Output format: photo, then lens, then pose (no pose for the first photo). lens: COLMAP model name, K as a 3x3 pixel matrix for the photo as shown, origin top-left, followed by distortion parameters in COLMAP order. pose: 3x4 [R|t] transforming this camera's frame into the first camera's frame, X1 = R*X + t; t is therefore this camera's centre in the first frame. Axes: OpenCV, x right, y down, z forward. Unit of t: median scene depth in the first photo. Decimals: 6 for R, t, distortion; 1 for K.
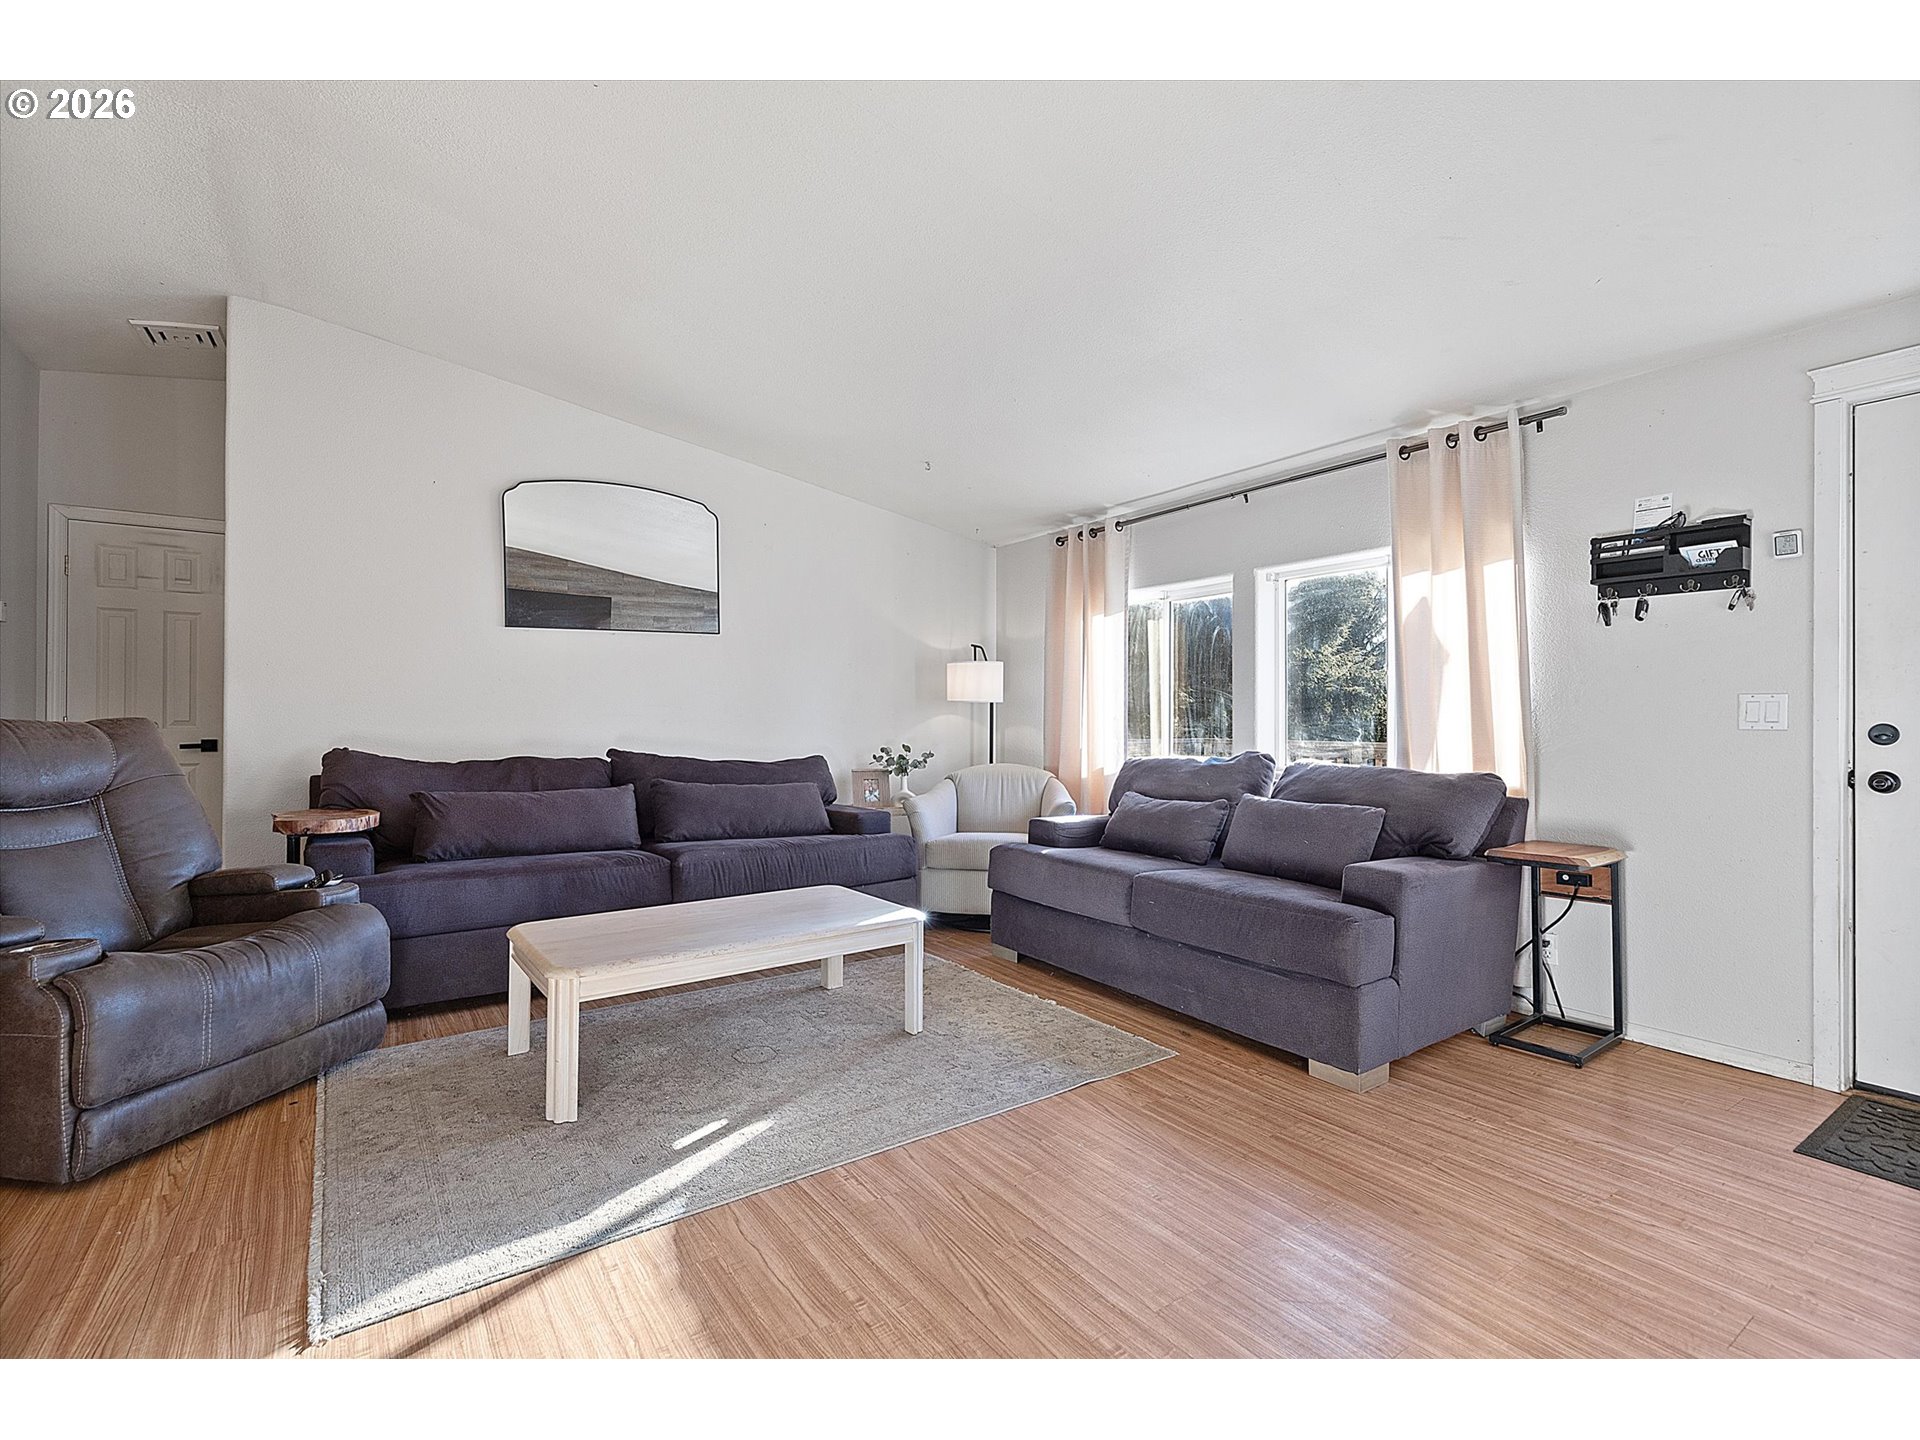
lens RADIAL K [[870.3, 0, 948.5], [0, 870.3, 714.9], [0, 0, 1]] dist [0.013619, 0.000426]
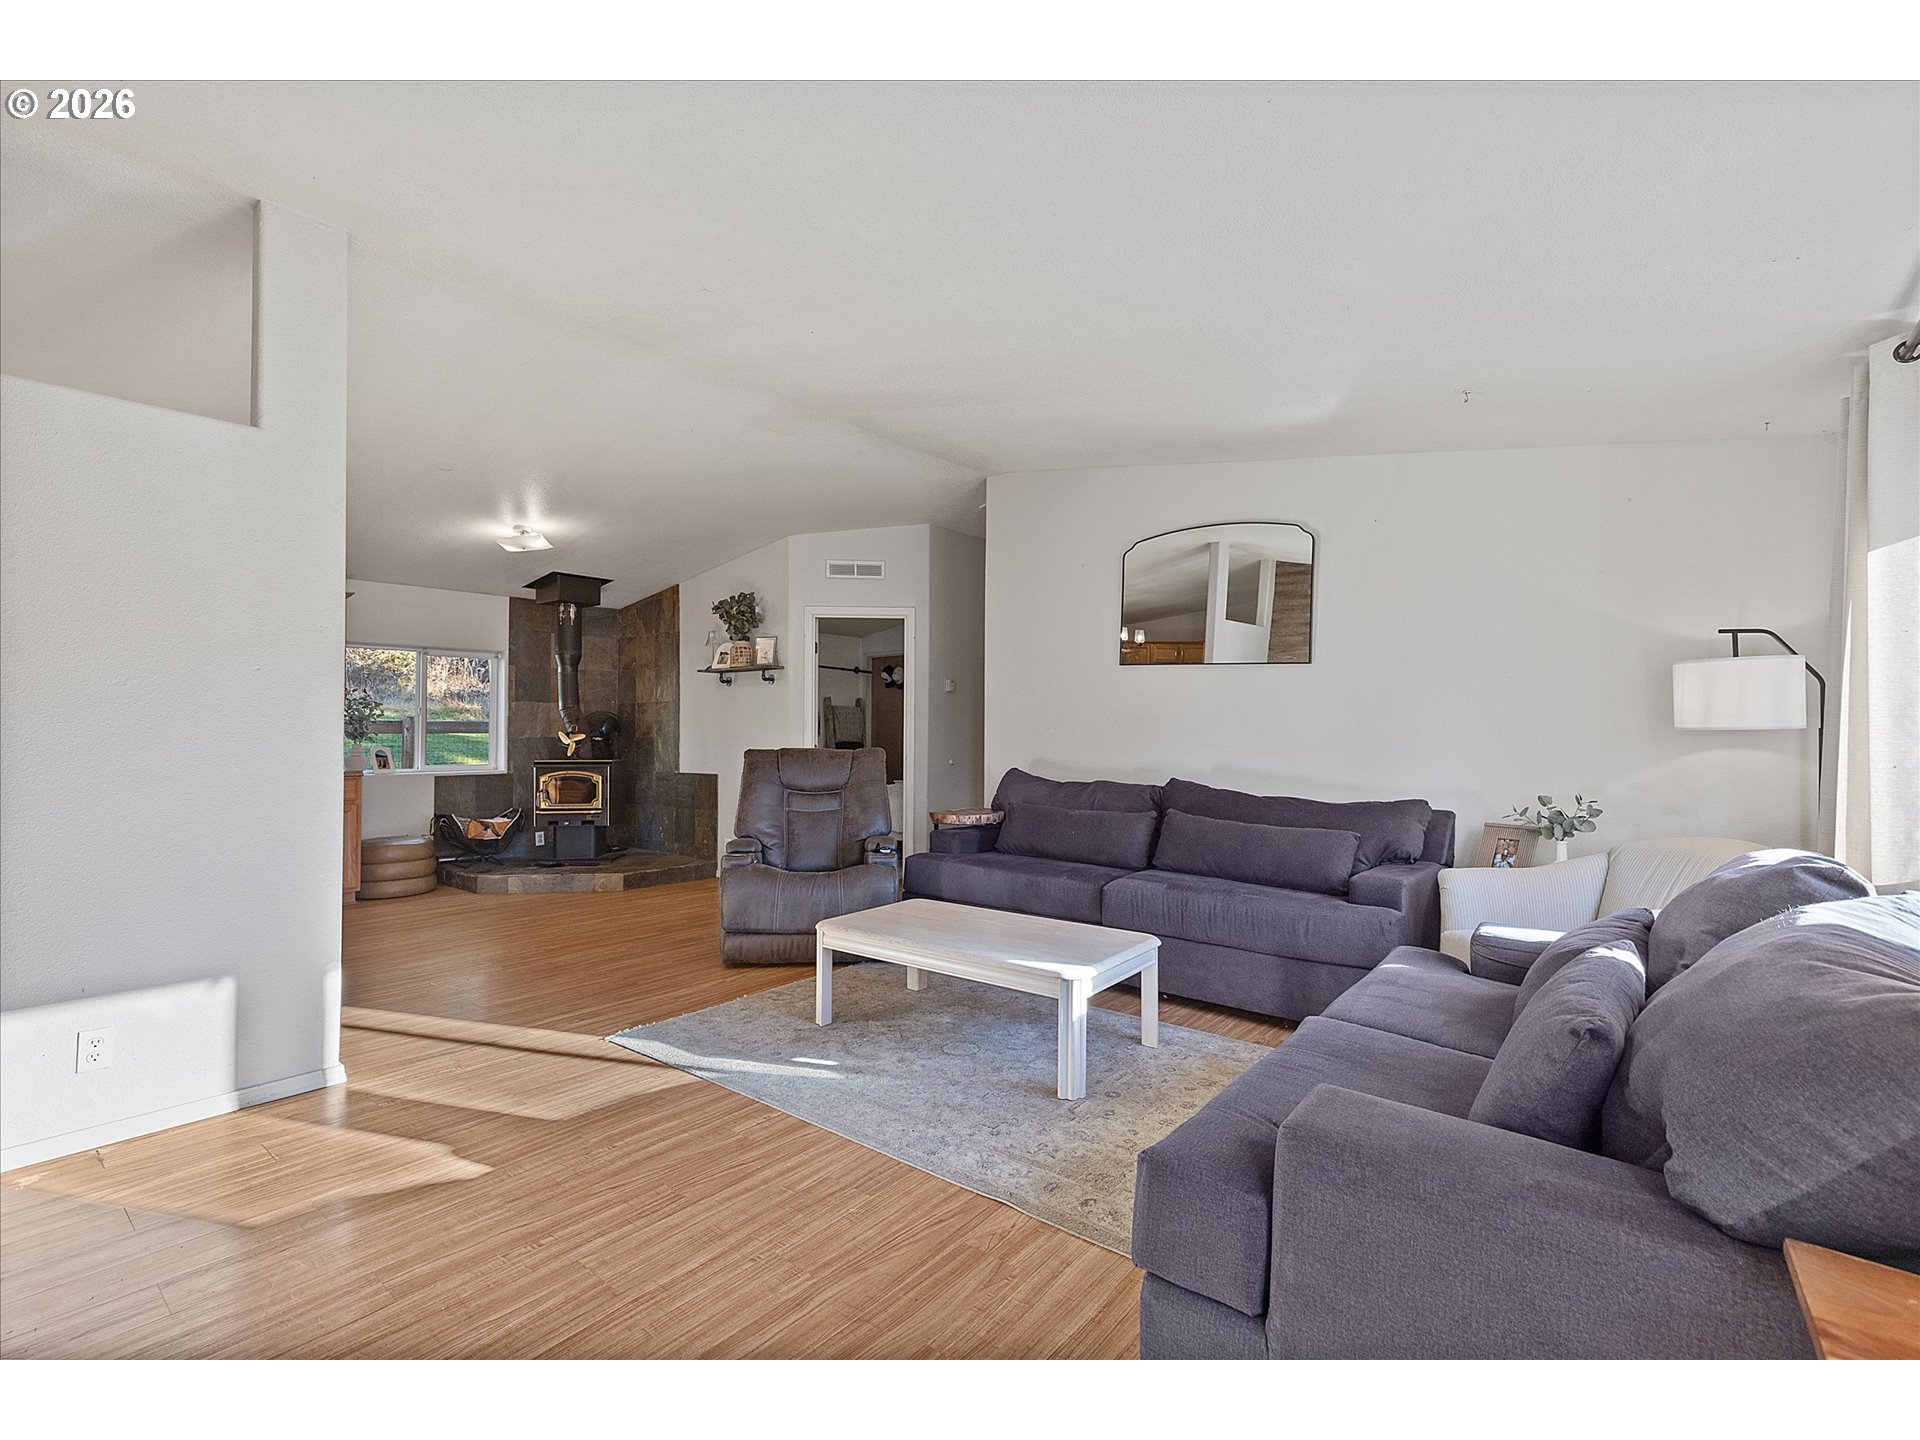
lens RADIAL K [[870.3, 0, 944.5], [0, 870.3, 733.6], [0, 0, 1]] dist [0.013619, 0.000426]
pose [[0.272674, 0.003007, -0.962102, 1.169315], [0.005593, 0.999973, 0.004710, -0.047411], [0.962090, -0.006665, 0.272650, 0.872910]]
